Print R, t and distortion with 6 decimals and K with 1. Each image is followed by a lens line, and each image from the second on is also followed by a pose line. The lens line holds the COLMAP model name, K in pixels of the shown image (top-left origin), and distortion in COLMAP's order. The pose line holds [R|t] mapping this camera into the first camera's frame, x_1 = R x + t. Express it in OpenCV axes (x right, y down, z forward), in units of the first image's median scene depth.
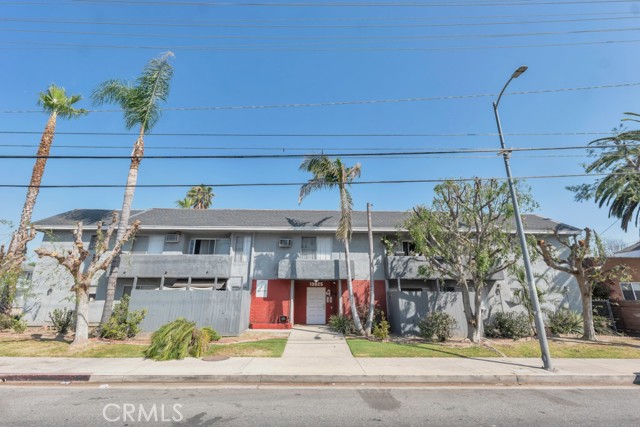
lens RADIAL K [[290.9, 0, 305.9], [0, 290.9, 212.5], [0, 0, 1]] dist [0.006012, -0.001822]
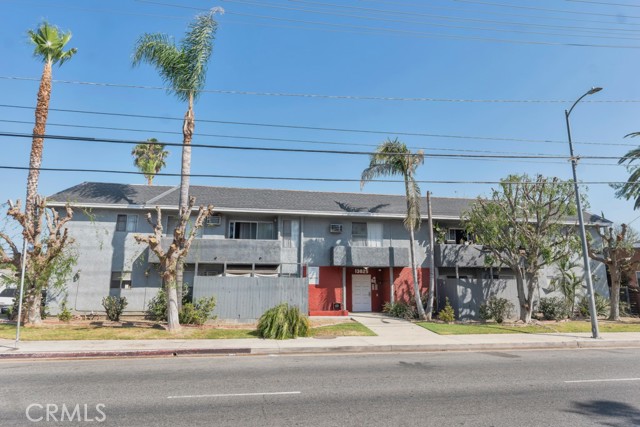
lens RADIAL K [[380.3, 0, 321.6], [0, 380.3, 213.9], [0, 0, 1]] dist [0.002110, 0.001094]
pose [[0.989035, 0.027245, 0.145143, -0.334984], [-0.040817, 0.994980, 0.091370, -0.059671], [-0.141925, -0.096293, 0.985183, -0.230252]]
